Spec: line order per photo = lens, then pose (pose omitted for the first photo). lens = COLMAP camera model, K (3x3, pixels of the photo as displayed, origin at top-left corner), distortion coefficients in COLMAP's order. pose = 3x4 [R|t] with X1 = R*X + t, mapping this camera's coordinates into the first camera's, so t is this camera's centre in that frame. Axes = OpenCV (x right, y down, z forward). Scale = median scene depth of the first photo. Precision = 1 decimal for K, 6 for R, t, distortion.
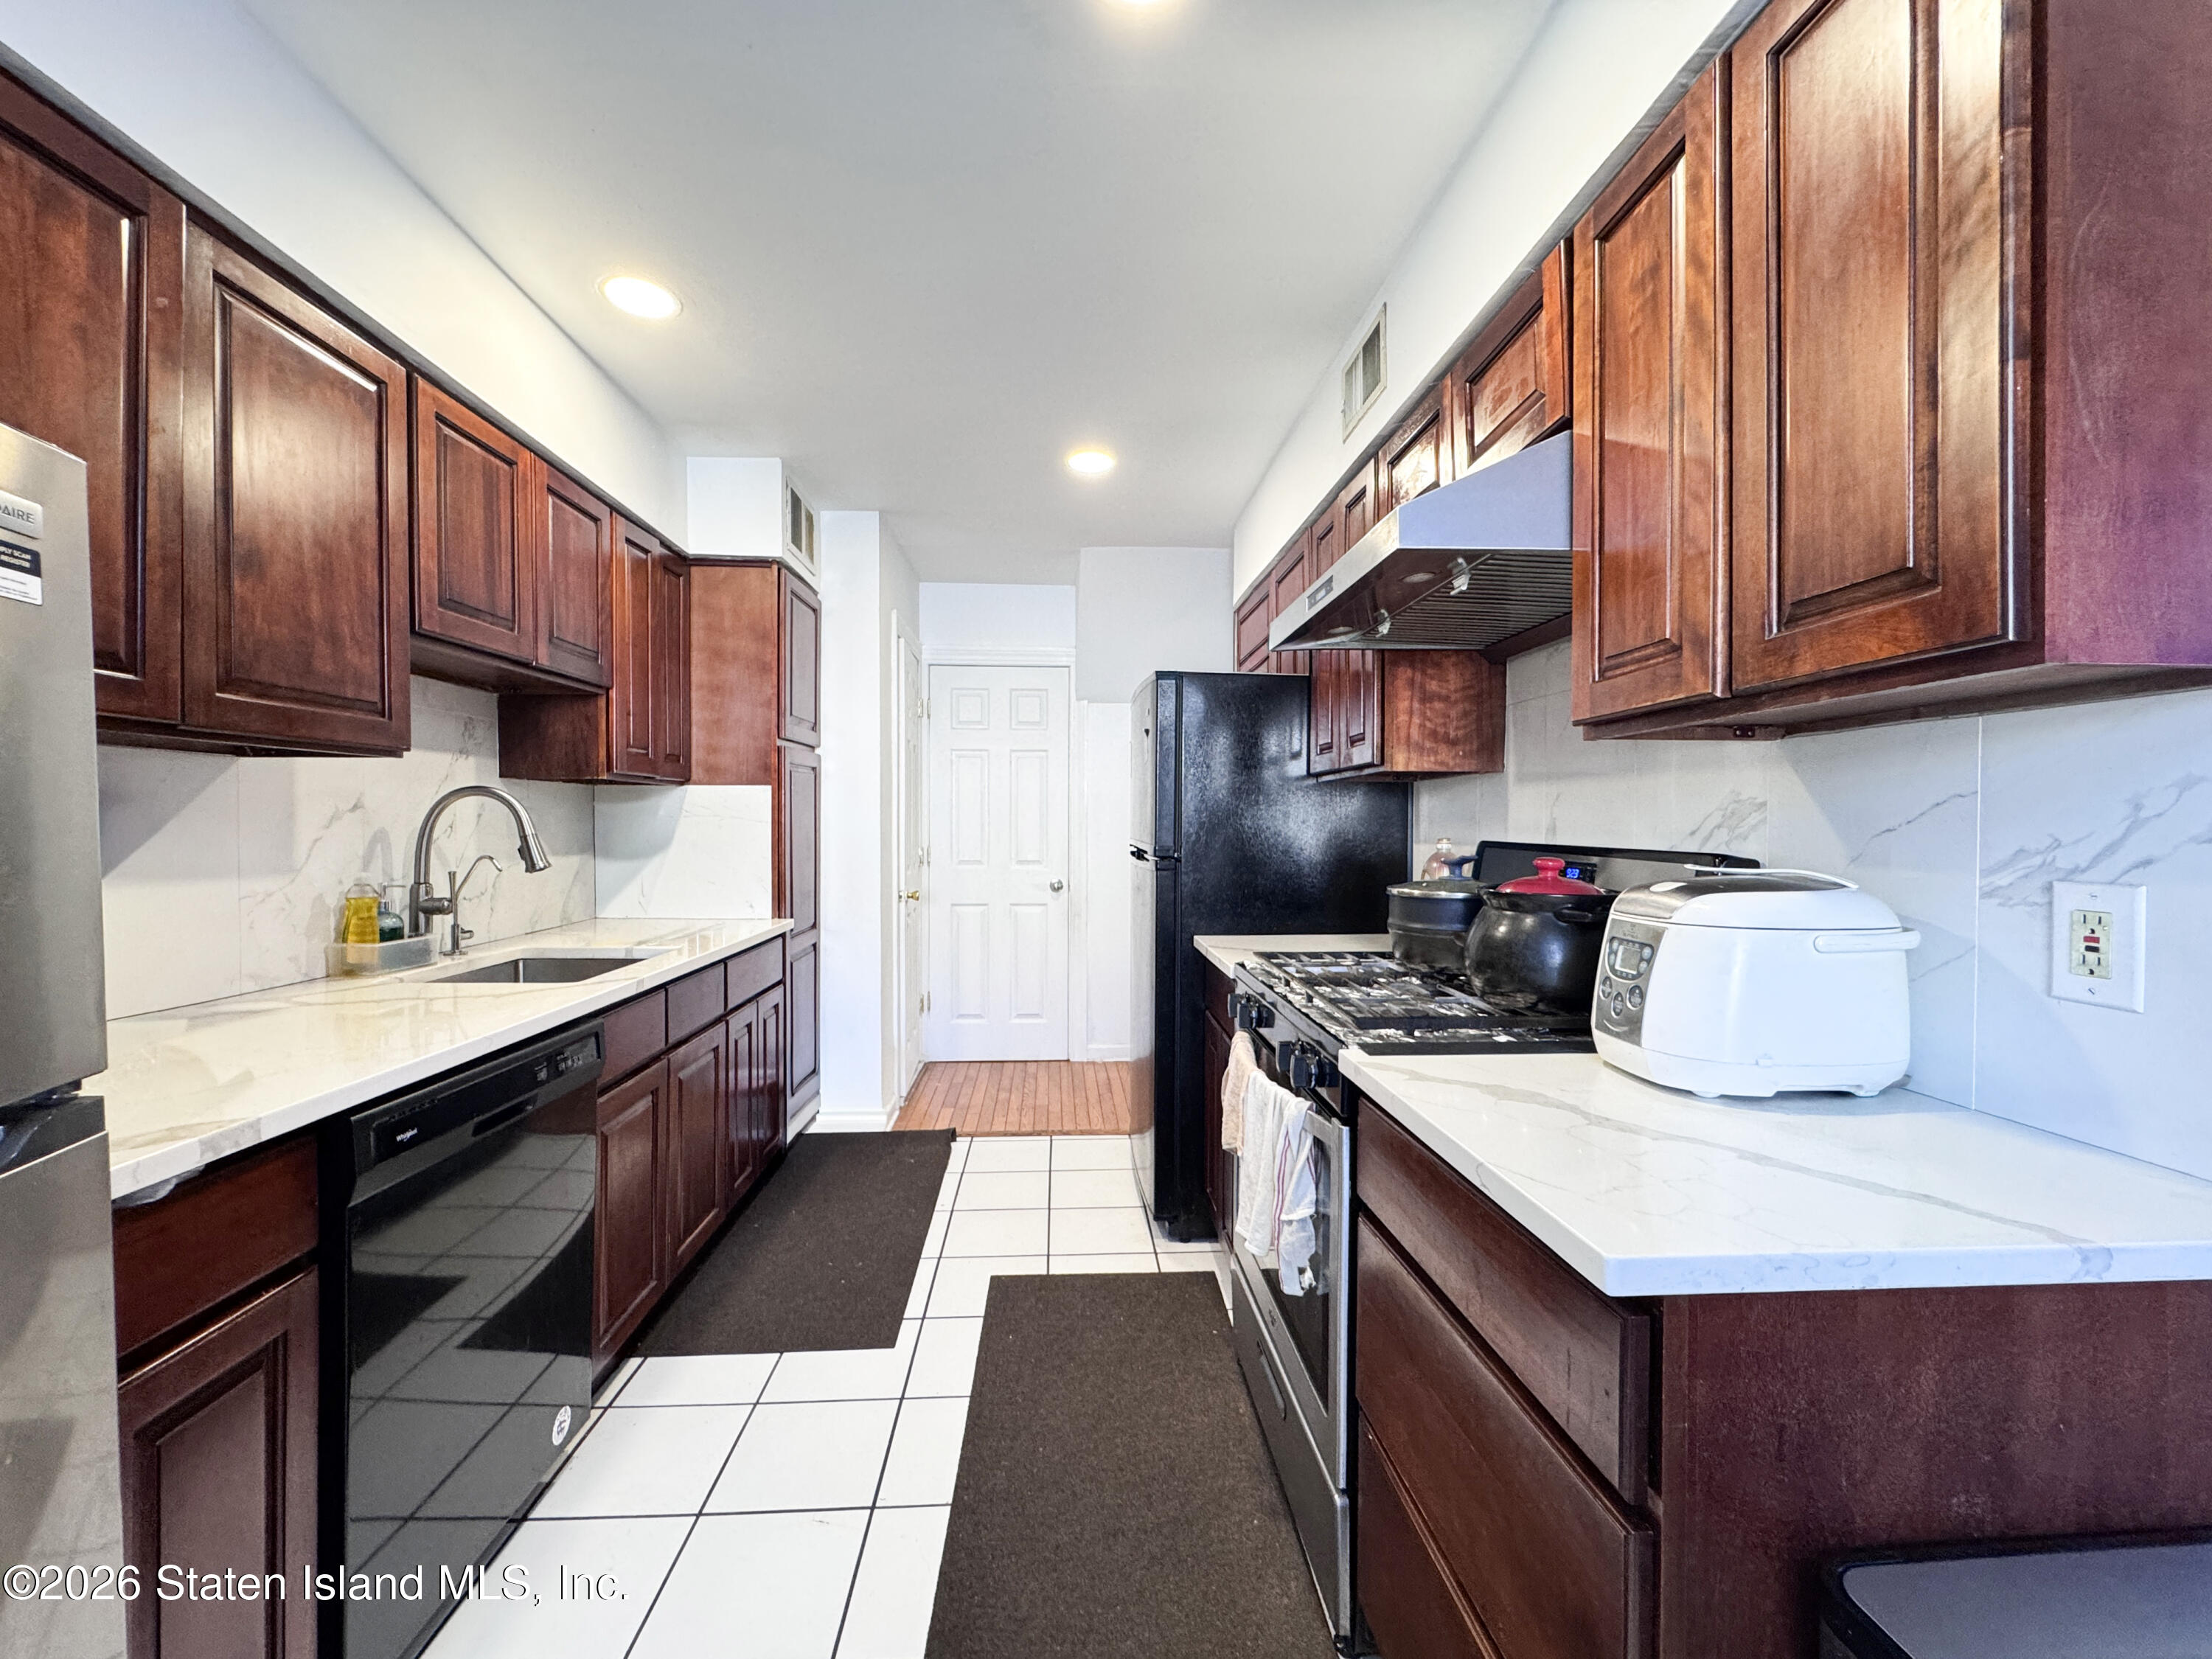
lens RADIAL K [[903.0, 0, 1106.0], [0, 903.0, 829.5], [0, 0, 1]] dist [-0.000071, 0.000032]
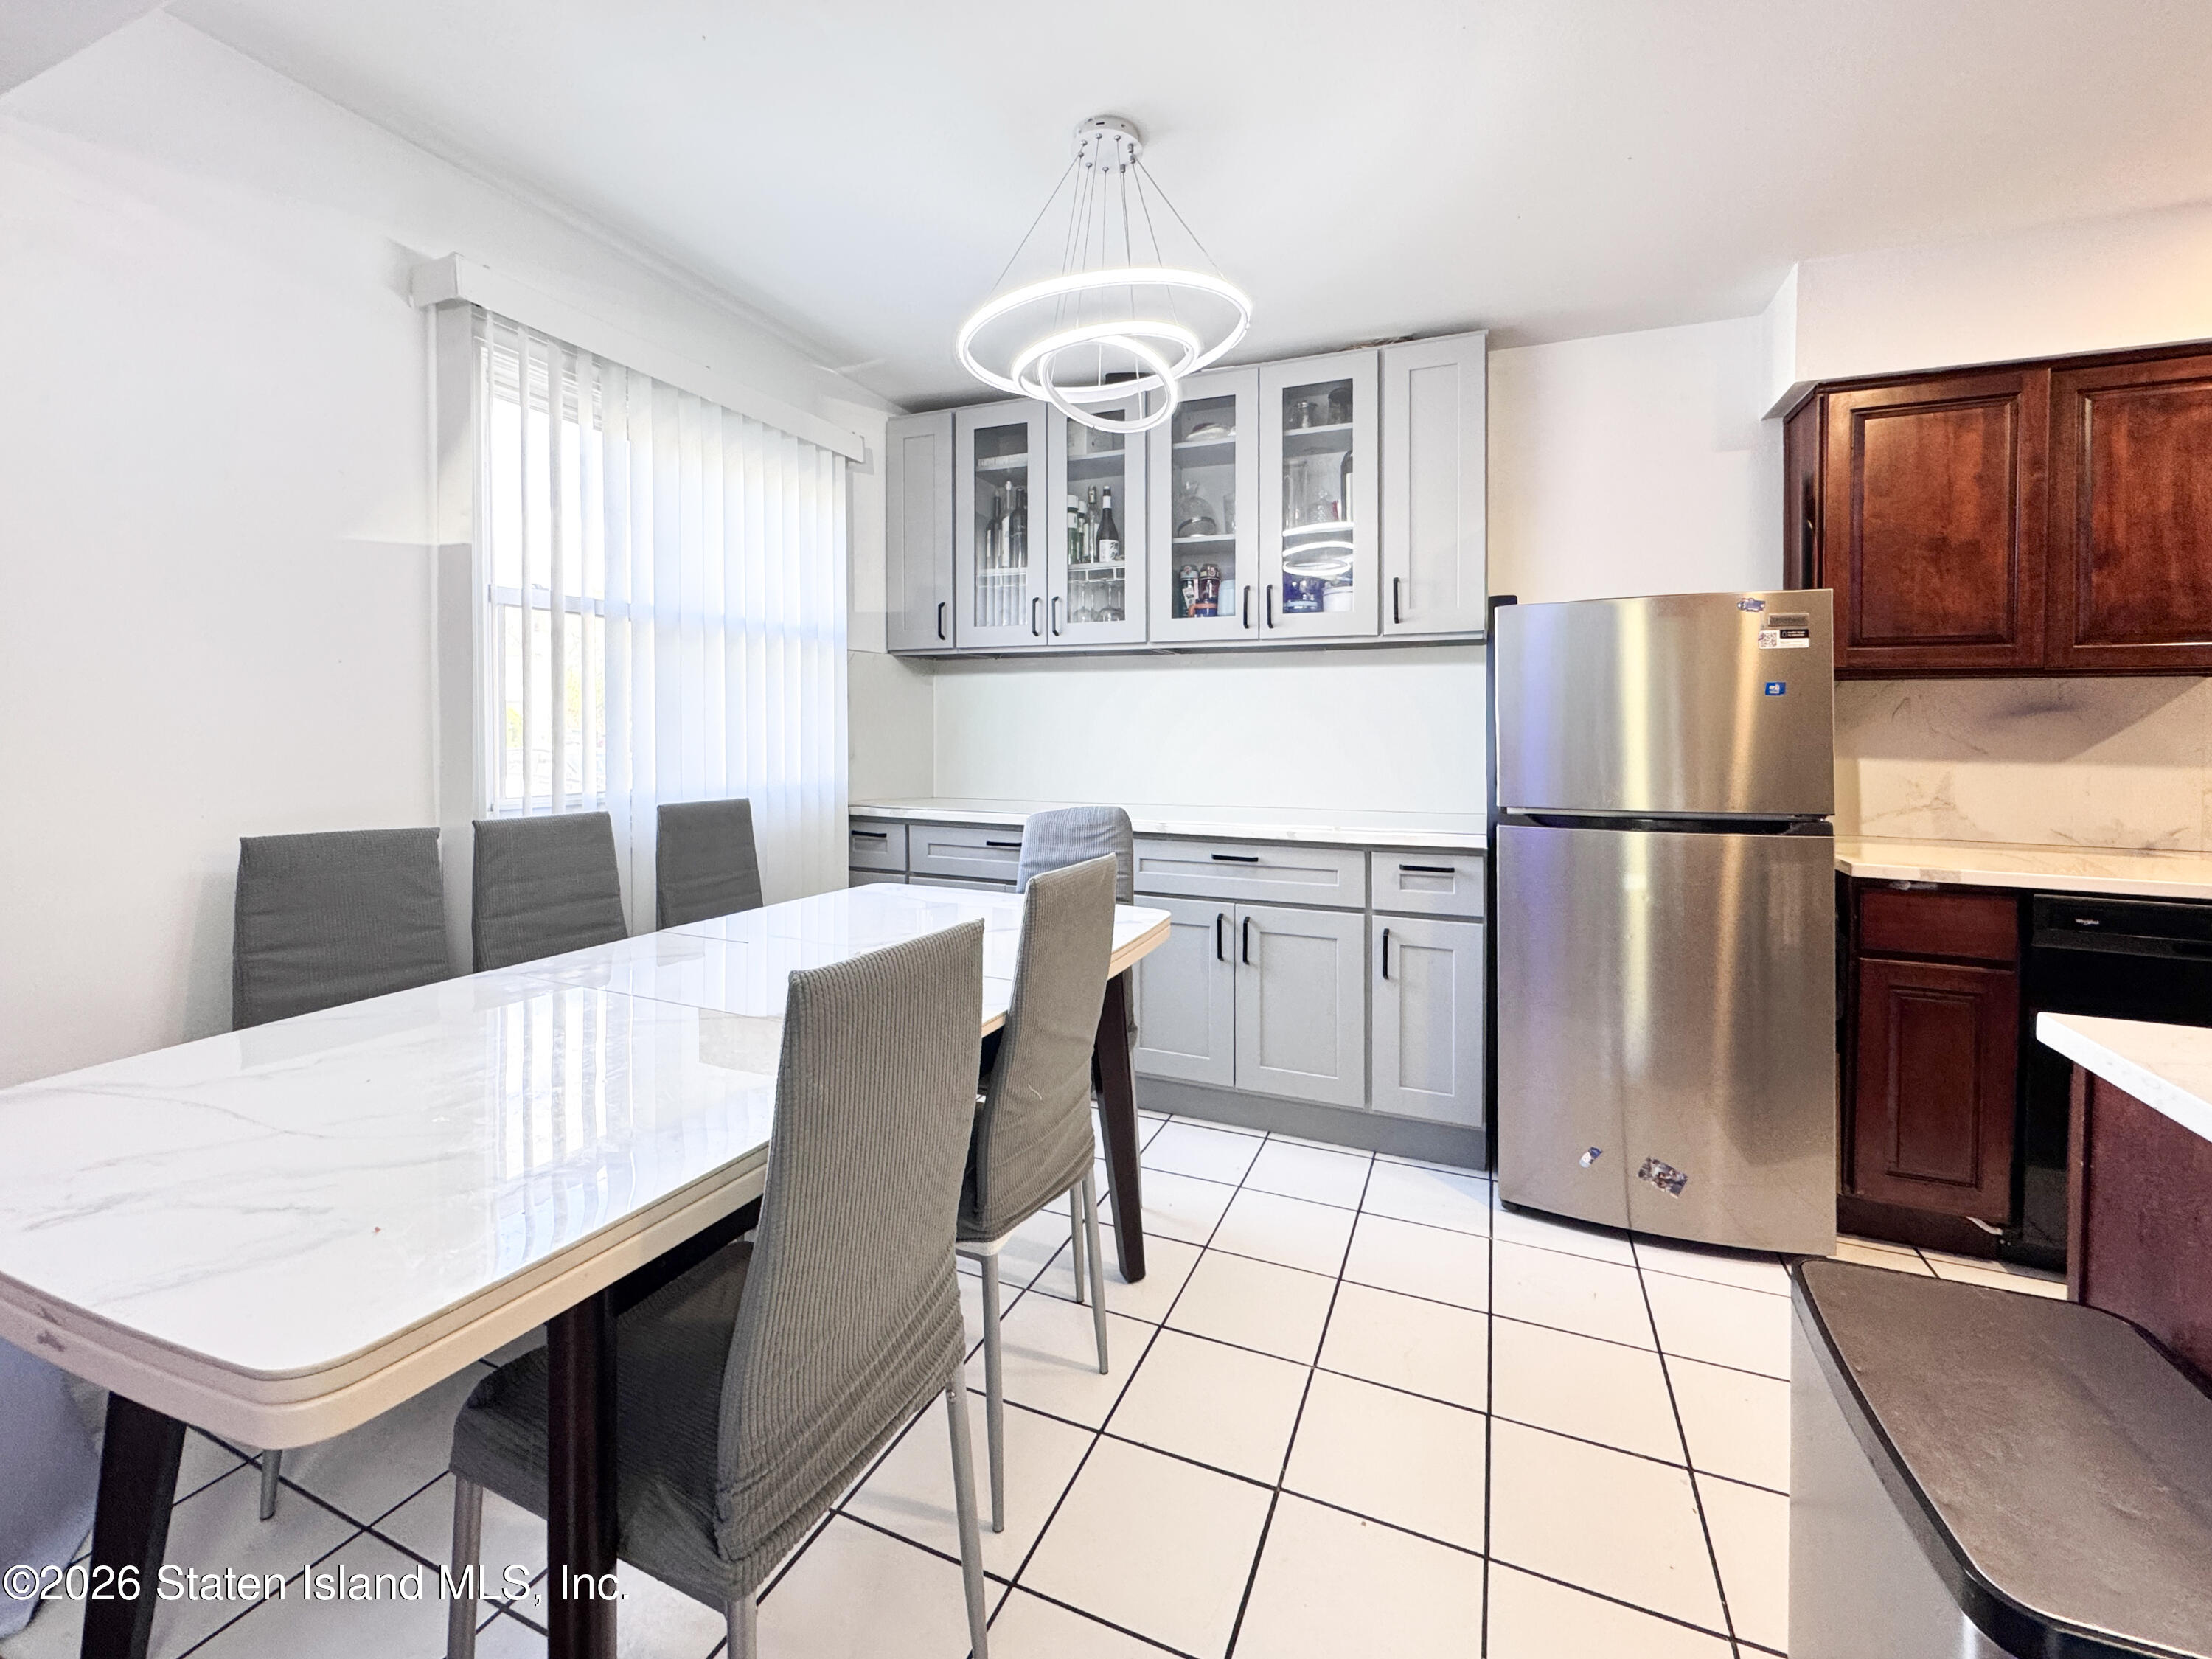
lens RADIAL K [[903.0, 0, 1106.0], [0, 903.0, 829.5], [0, 0, 1]] dist [-0.000071, 0.000032]
pose [[-0.440879, 0.090269, -0.893016, 1.506829], [-0.013936, 0.994122, 0.107370, 0.036382], [0.897458, 0.059782, -0.437030, 0.156815]]
